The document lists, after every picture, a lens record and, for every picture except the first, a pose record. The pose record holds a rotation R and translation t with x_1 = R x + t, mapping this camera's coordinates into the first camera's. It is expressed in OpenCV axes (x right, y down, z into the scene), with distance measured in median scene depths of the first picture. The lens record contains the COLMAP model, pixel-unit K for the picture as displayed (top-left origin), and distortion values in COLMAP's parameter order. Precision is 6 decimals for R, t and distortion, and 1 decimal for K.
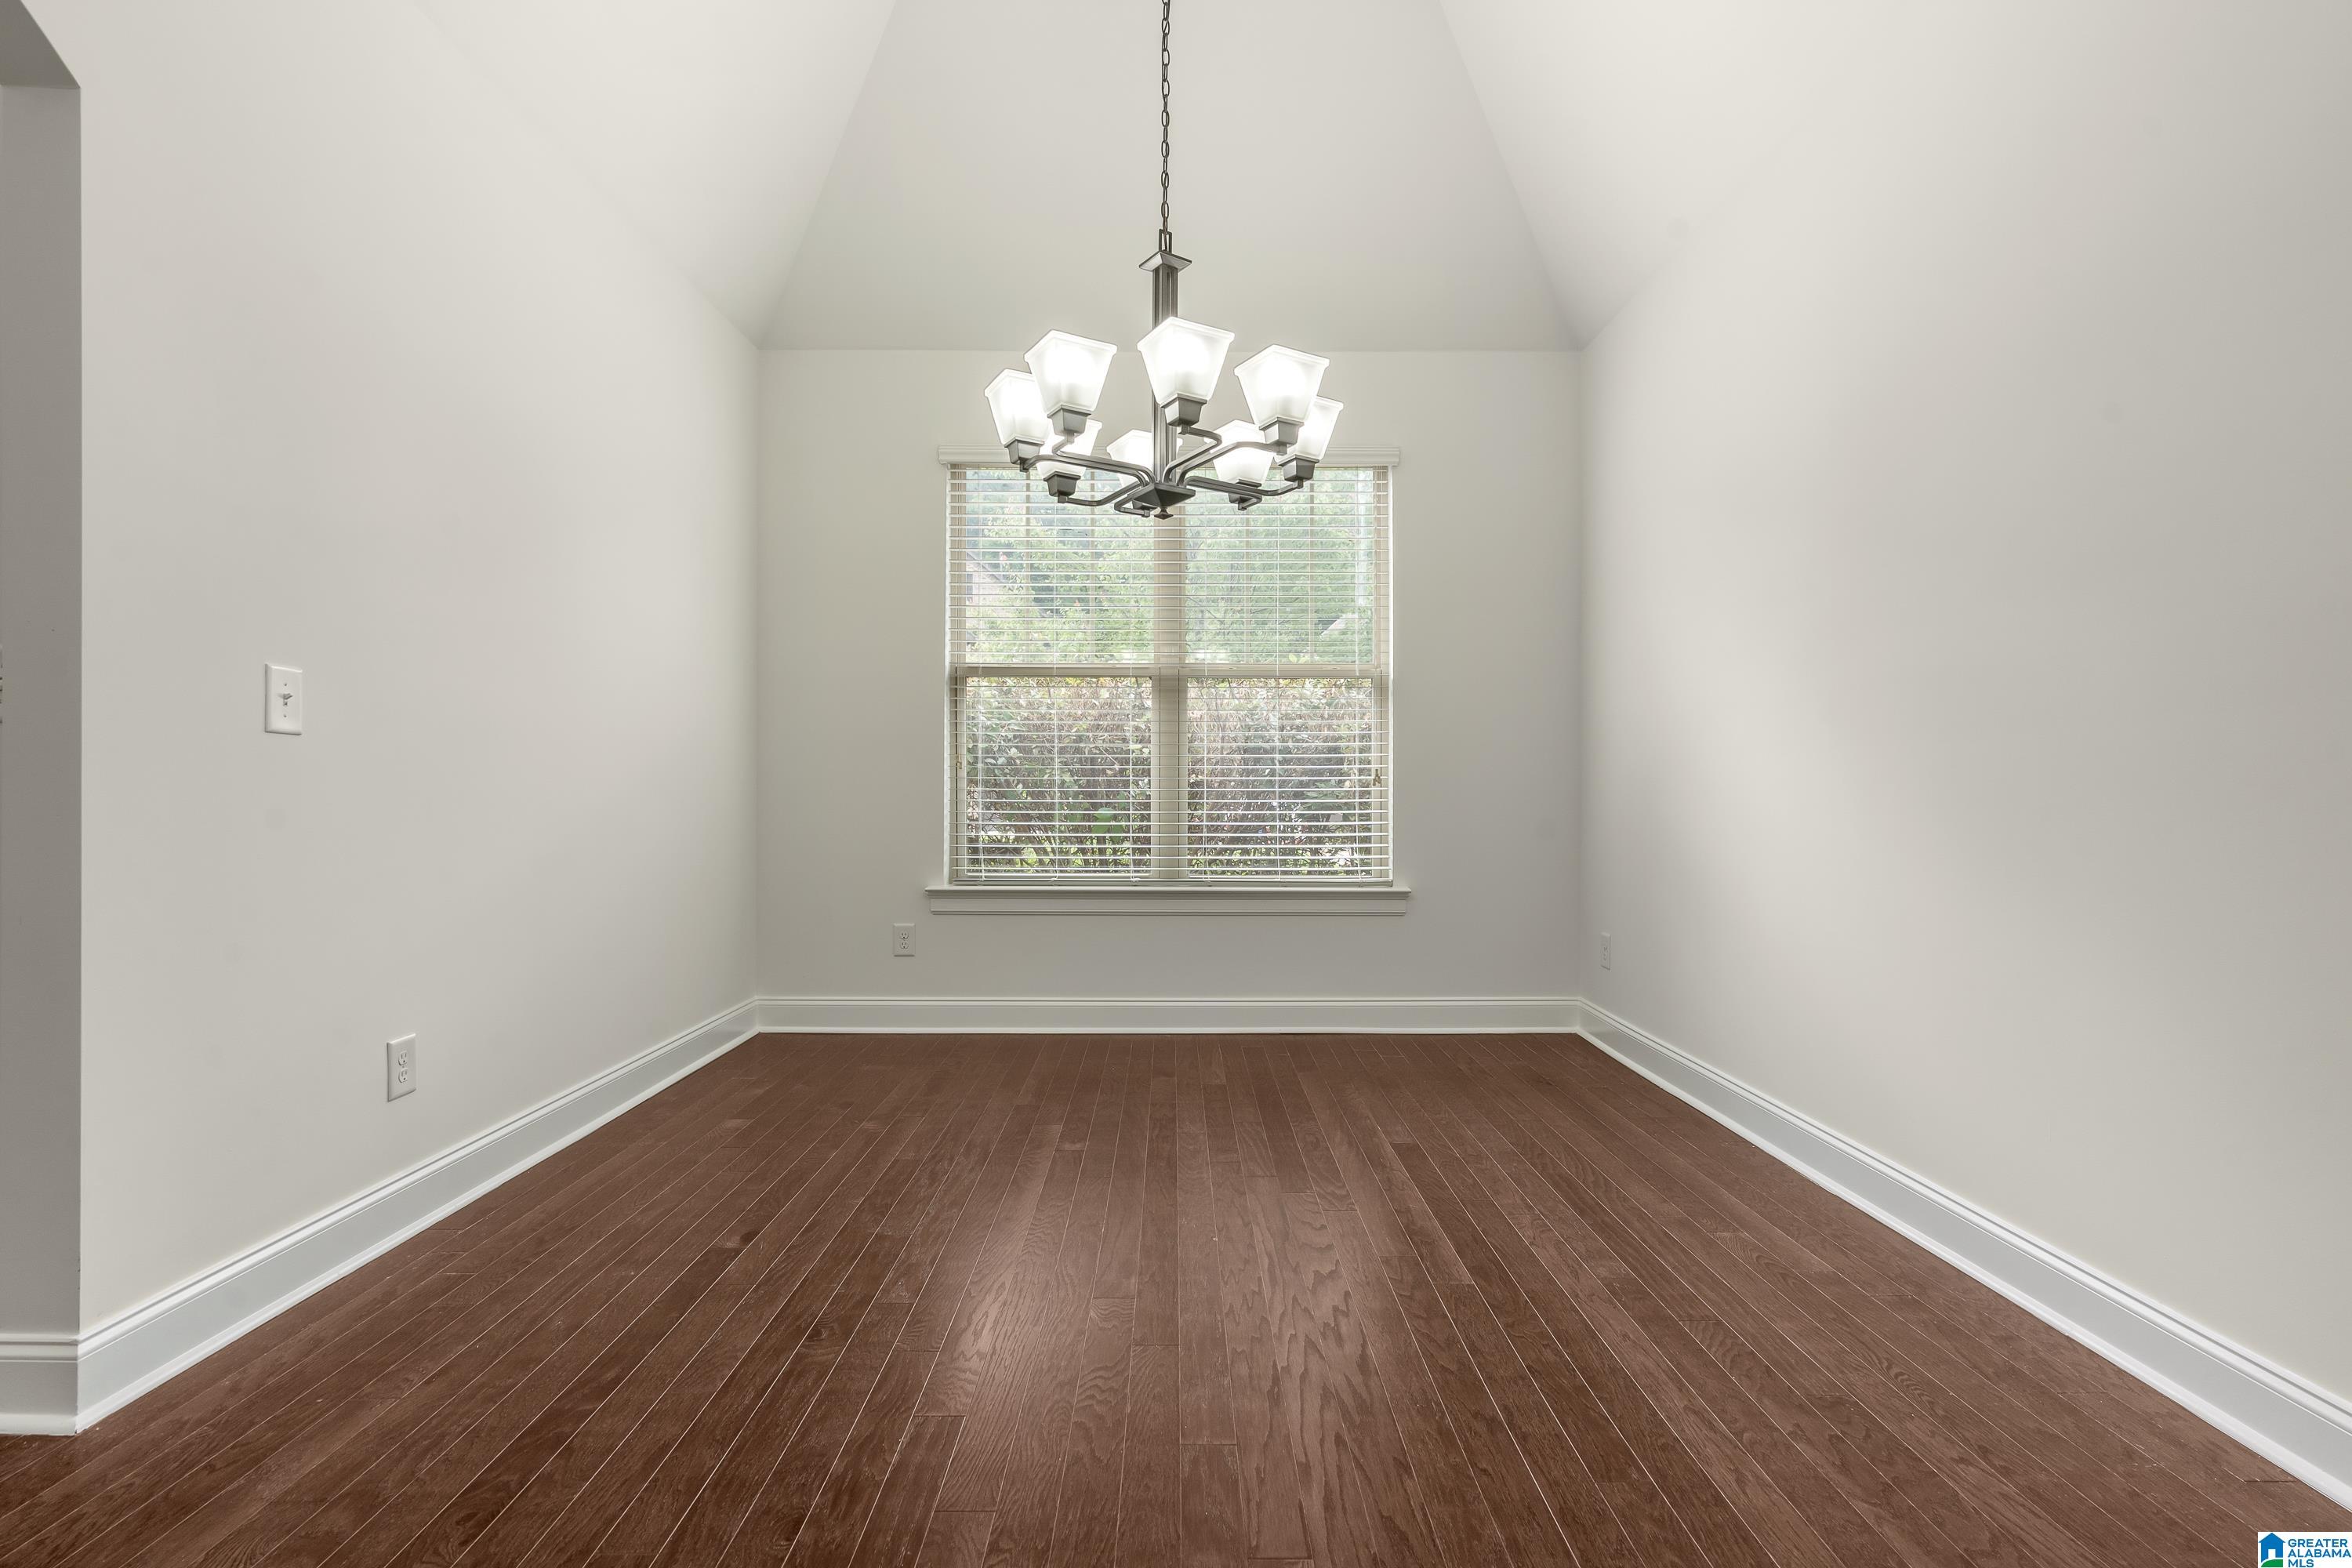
lens RADIAL K [[1073.0, 0, 1176.4], [0, 1073.0, 775.3], [0, 0, 1]] dist [-0.007078, 0.000893]
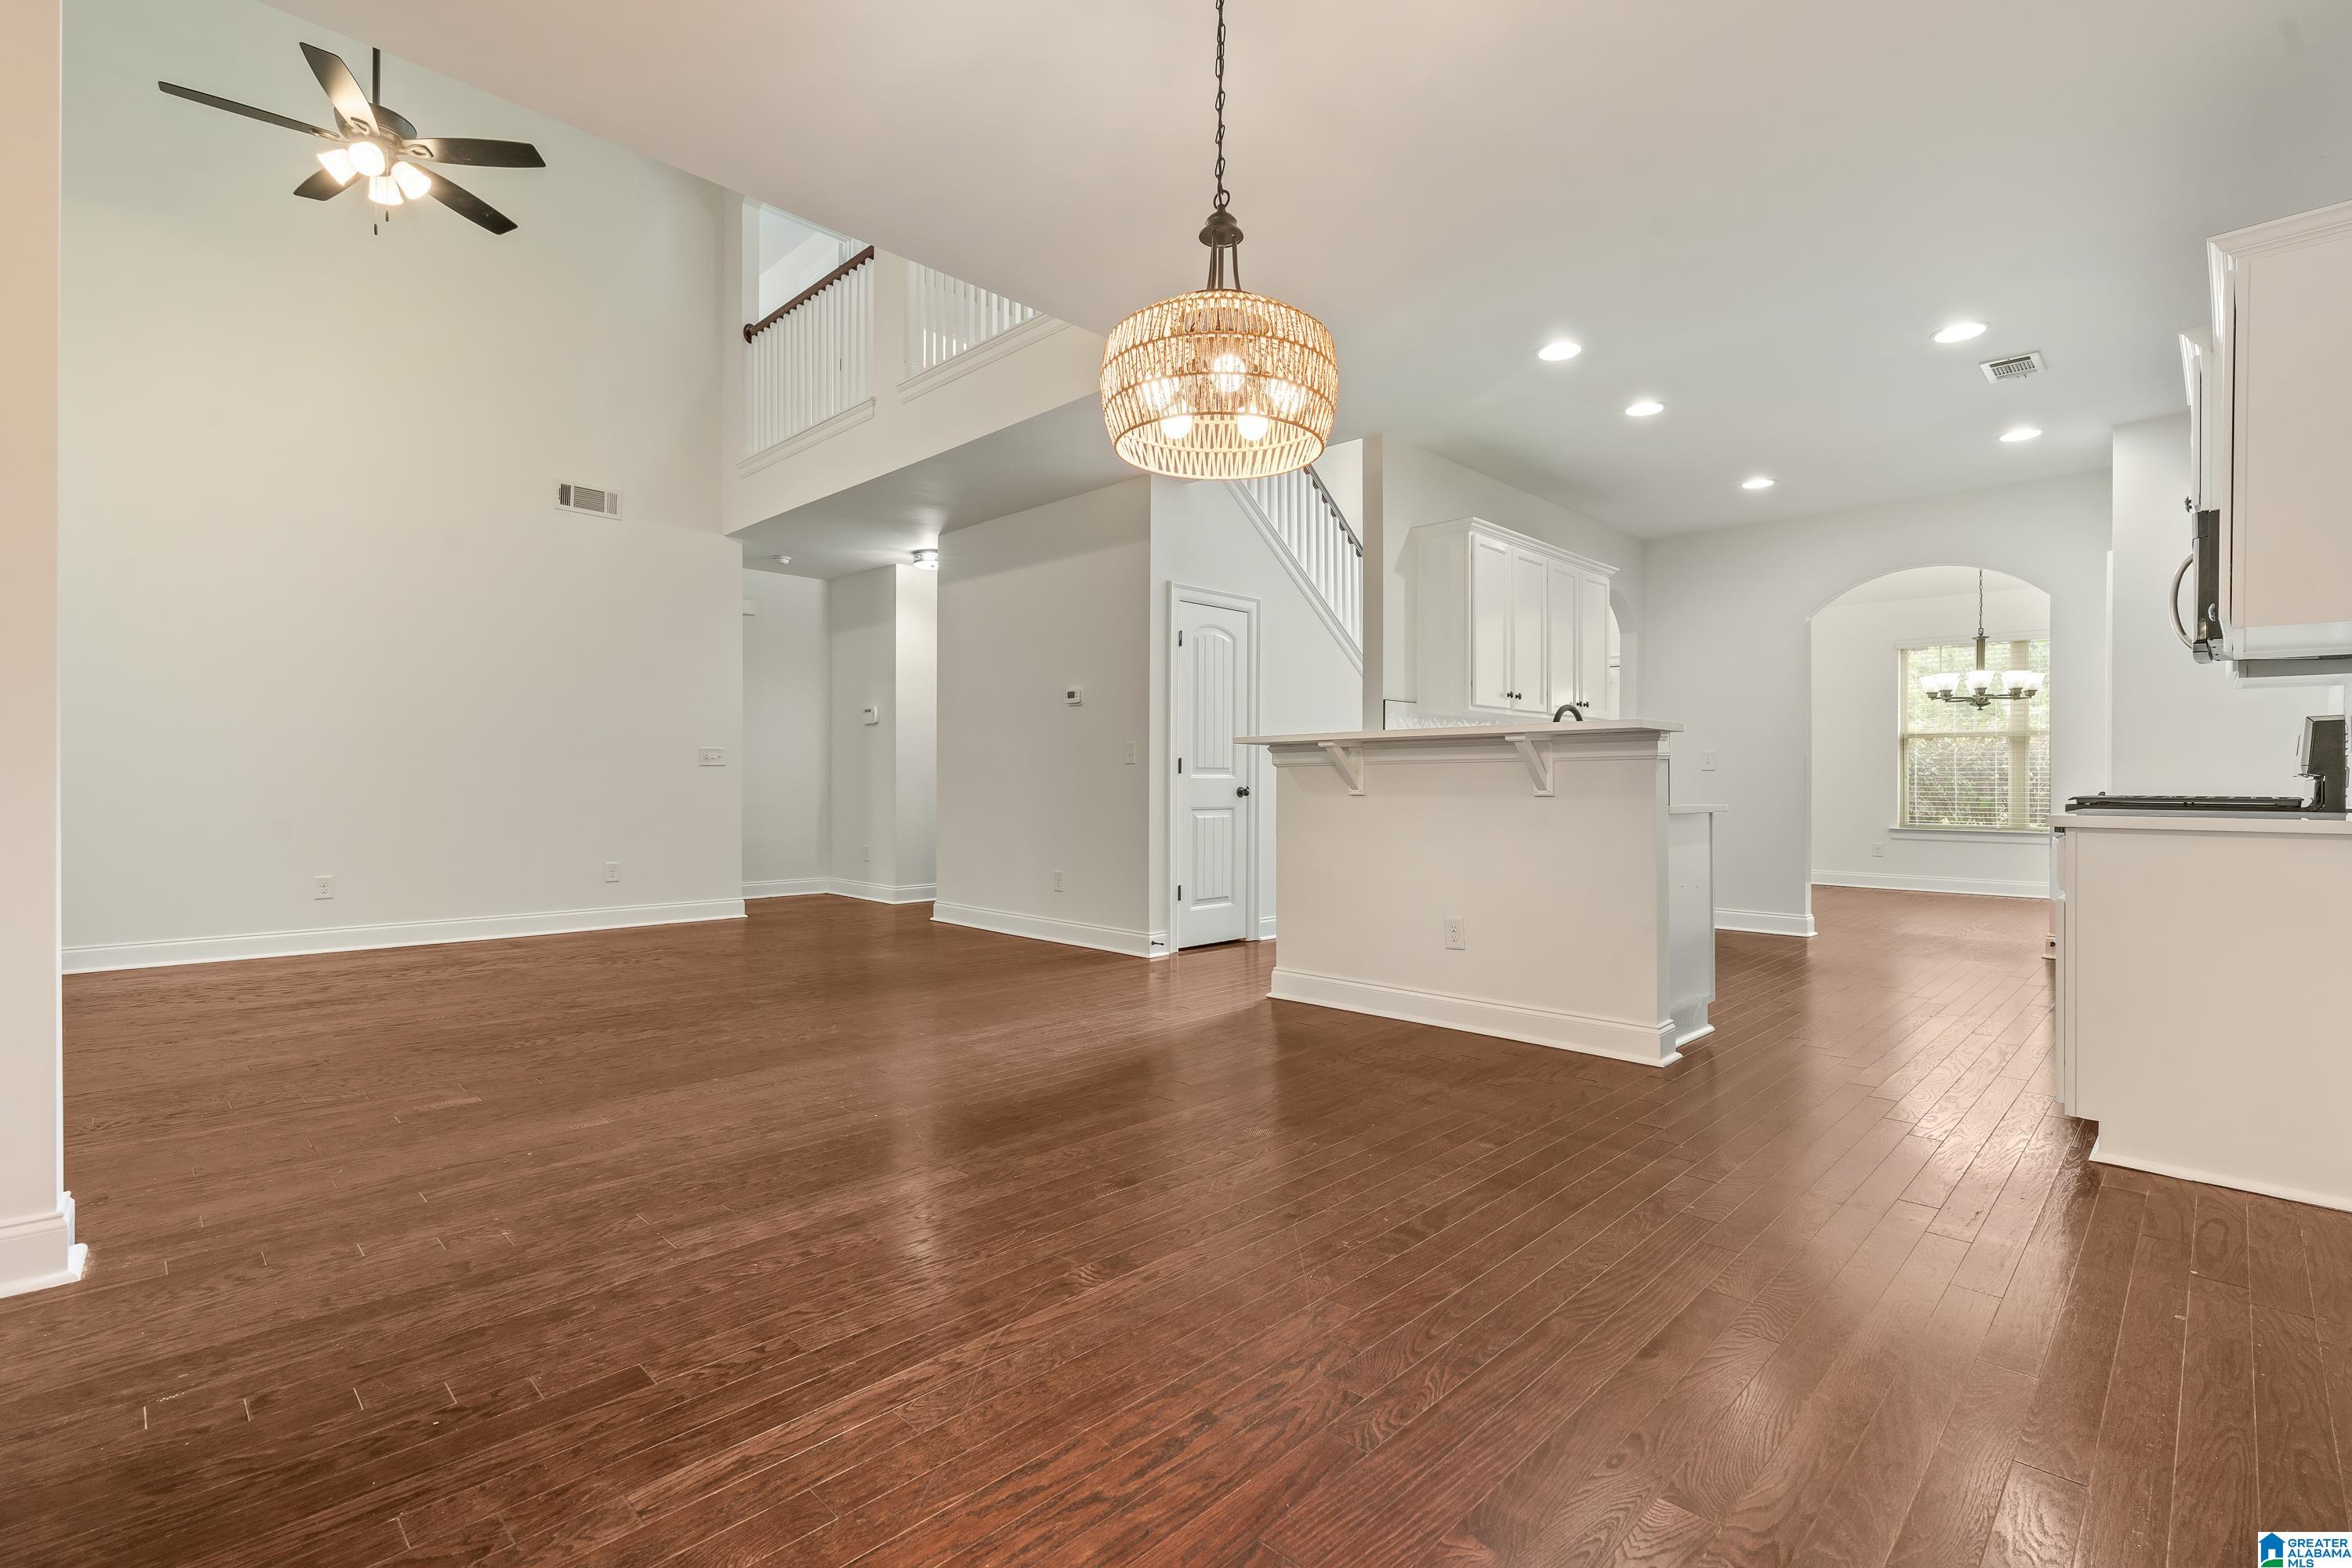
lens RADIAL K [[1073.0, 0, 1176.4], [0, 1073.0, 775.3], [0, 0, 1]] dist [-0.007078, 0.000893]
pose [[0.713920, -0.004706, -0.700212, 0.396027], [0.005955, 0.999982, -0.000649, -0.027074], [0.700202, -0.003706, 0.713935, -2.377236]]
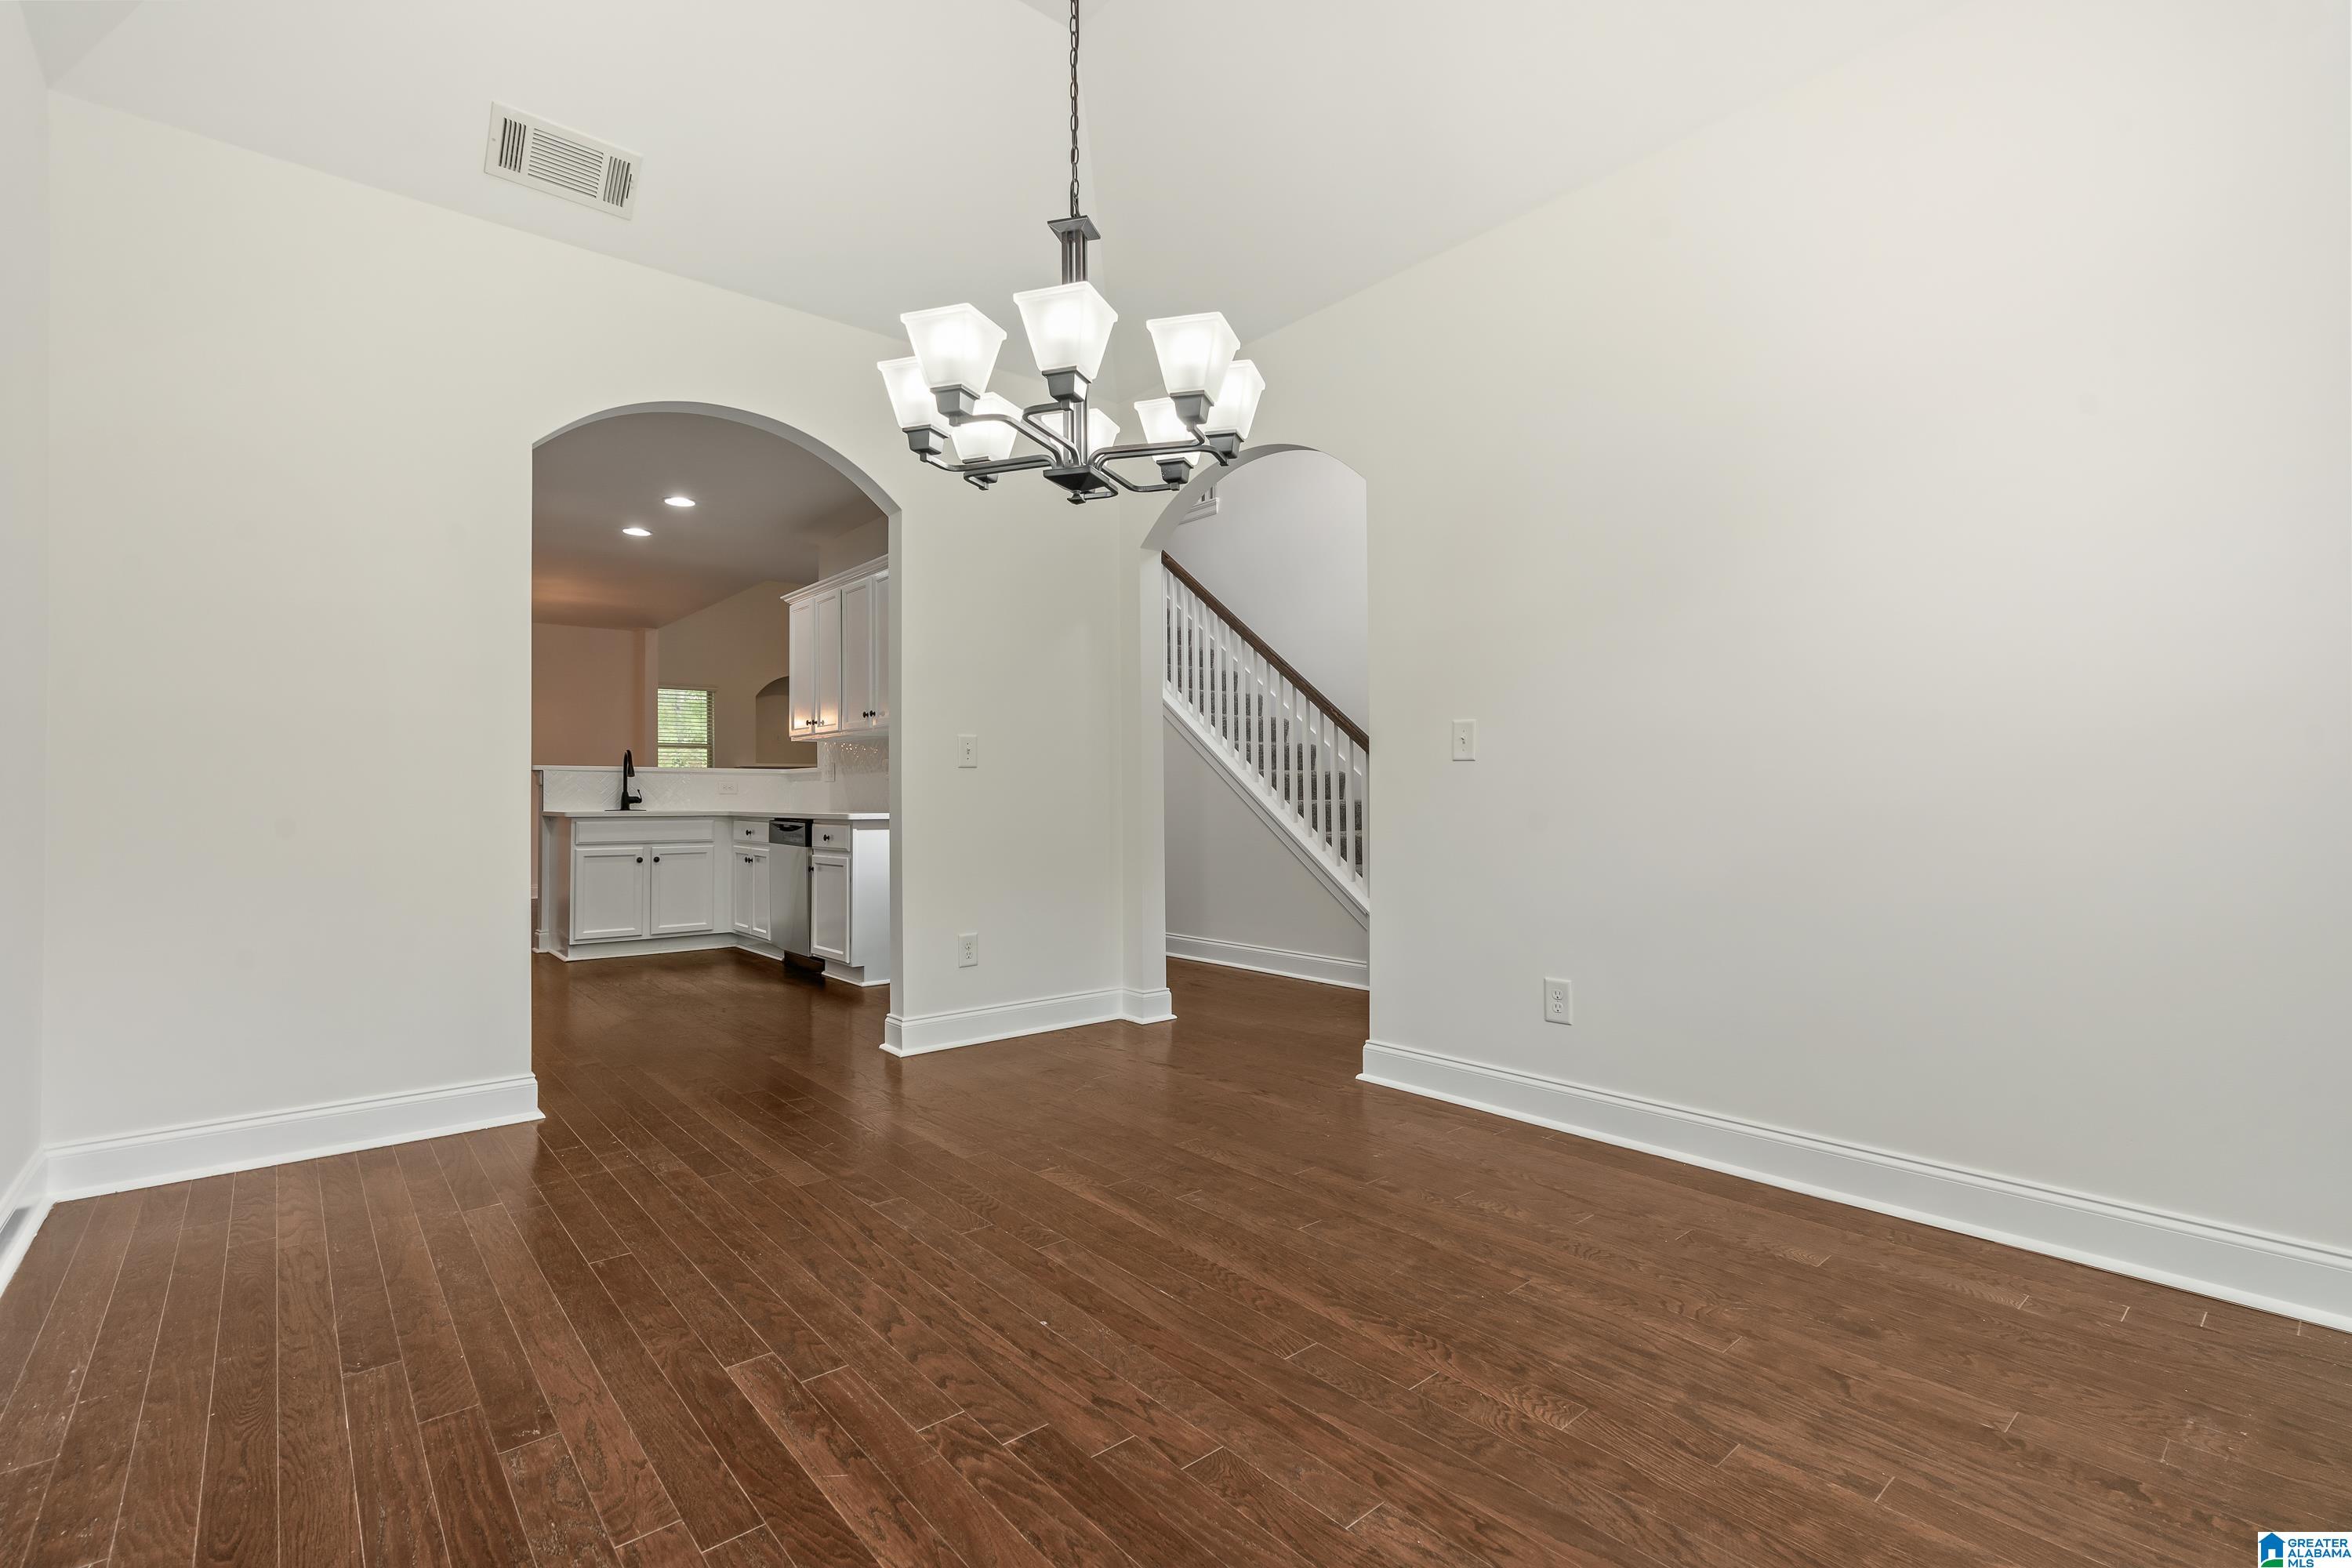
lens RADIAL K [[1084.1, 0, 1181.2], [0, 1084.1, 771.8], [0, 0, 1]] dist [-0.001403, 0.000351]
pose [[-0.762841, -0.012026, -0.646474, 0.377150], [0.012336, 0.999374, -0.033147, 0.018156], [0.646468, -0.033261, -0.762216, 1.274572]]
